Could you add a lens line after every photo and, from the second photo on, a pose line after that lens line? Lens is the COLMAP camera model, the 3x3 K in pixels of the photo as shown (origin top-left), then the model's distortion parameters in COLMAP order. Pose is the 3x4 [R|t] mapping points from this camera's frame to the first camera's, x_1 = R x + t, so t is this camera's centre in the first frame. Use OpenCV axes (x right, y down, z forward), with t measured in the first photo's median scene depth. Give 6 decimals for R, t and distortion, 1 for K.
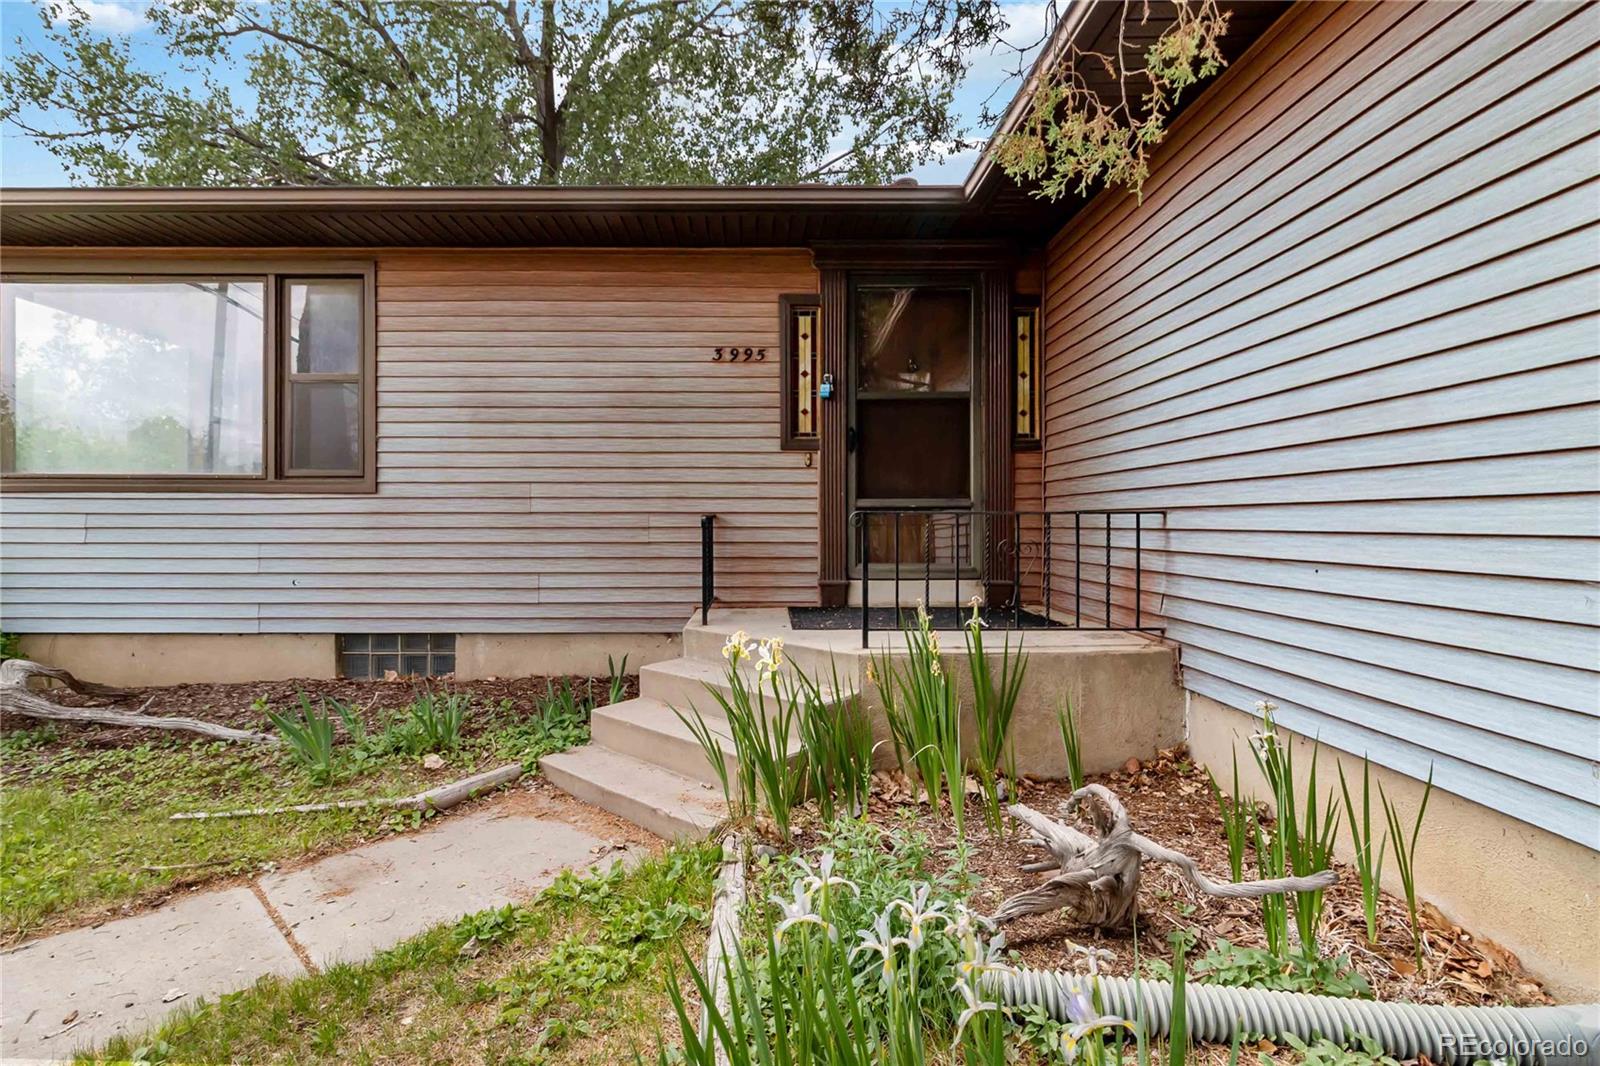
lens RADIAL K [[776.7, 0, 788.0], [0, 776.7, 523.2], [0, 0, 1]] dist [0.000030, 0.000311]
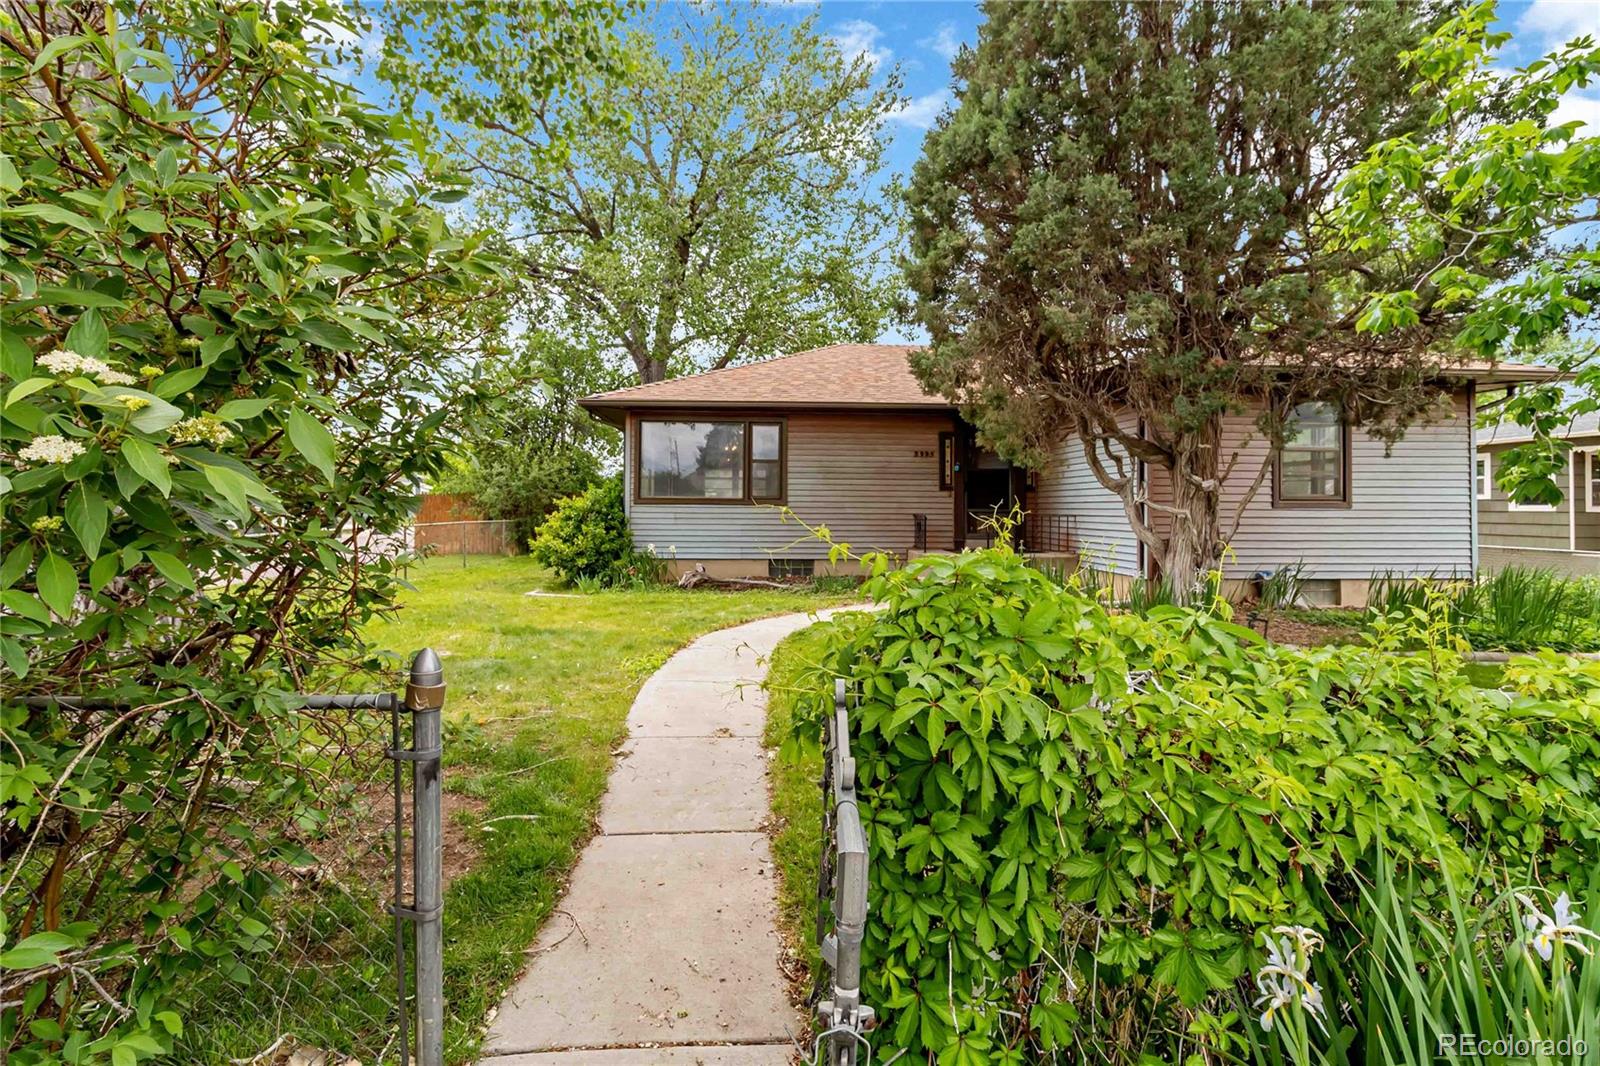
lens RADIAL K [[776.7, 0, 811.1], [0, 776.7, 517.7], [0, 0, 1]] dist [0.000030, 0.000311]
pose [[0.997671, 0.005611, 0.067976, -0.623521], [-0.006297, 0.999931, 0.009878, -0.024300], [-0.067916, -0.010283, 0.997638, -1.610947]]
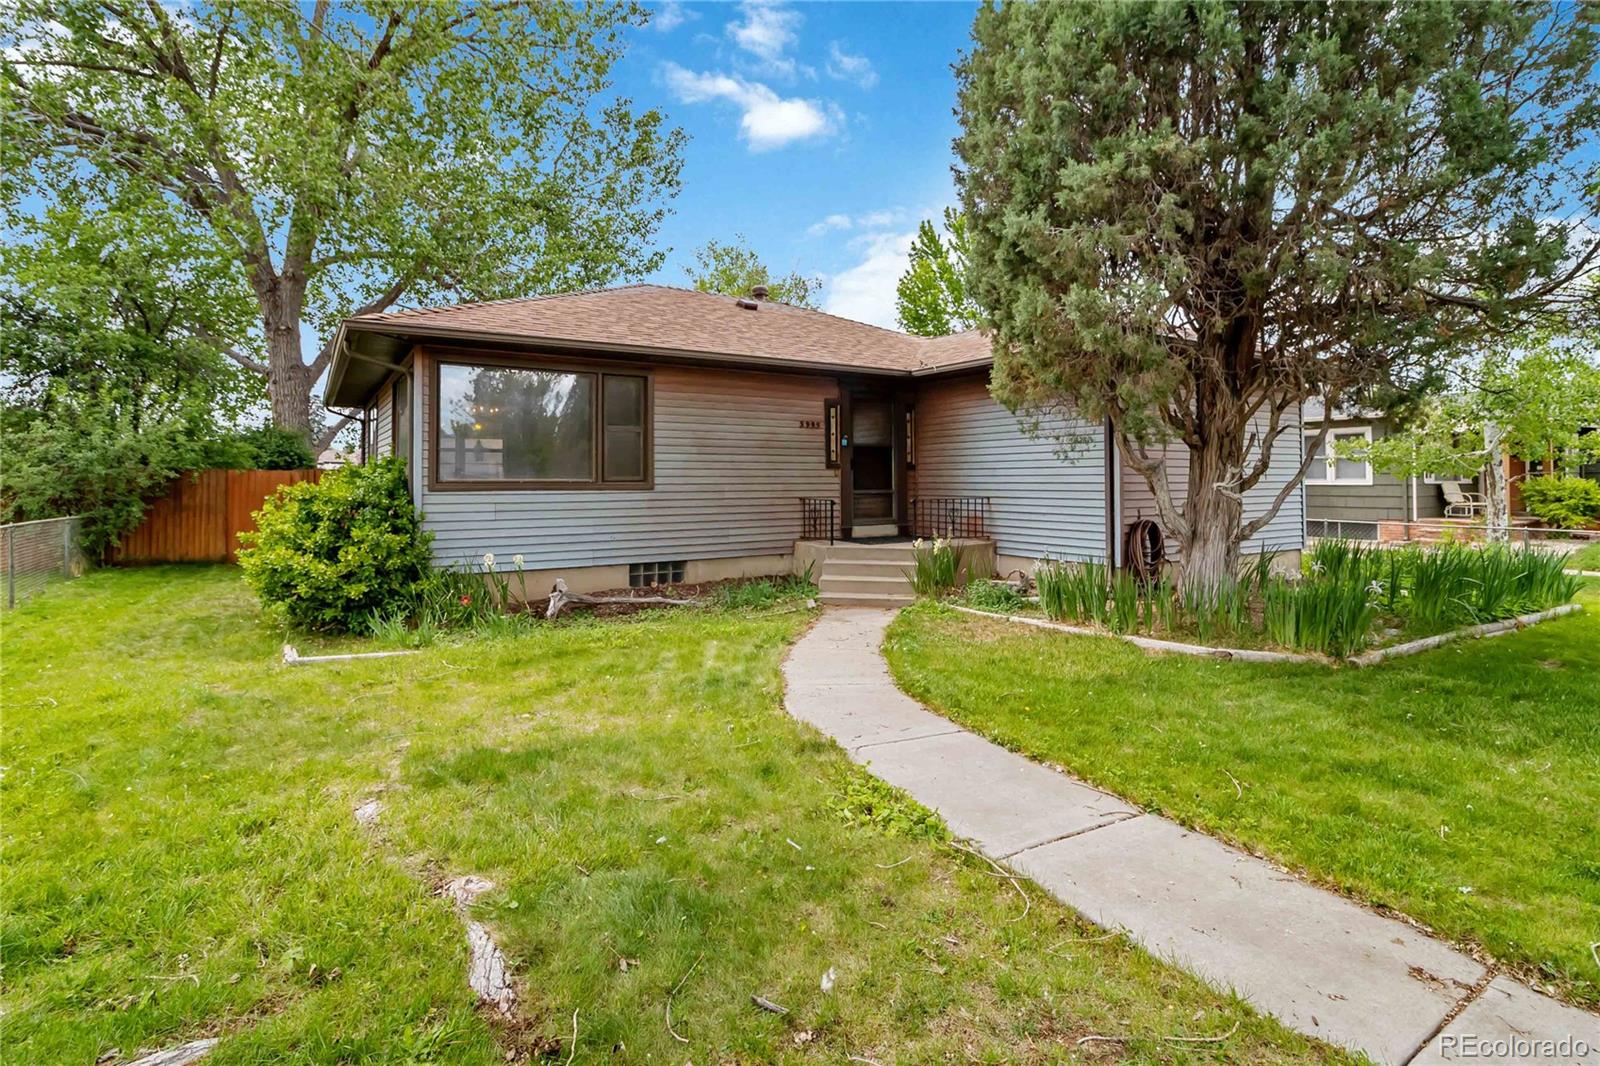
lens RADIAL K [[776.7, 0, 822.8], [0, 776.7, 480.6], [0, 0, 1]] dist [0.000030, 0.000311]
pose [[0.831728, -0.001931, 0.555180, -1.245563], [0.002780, 0.999996, -0.000687, -0.058570], [-0.555176, 0.002115, 0.831730, -0.837980]]
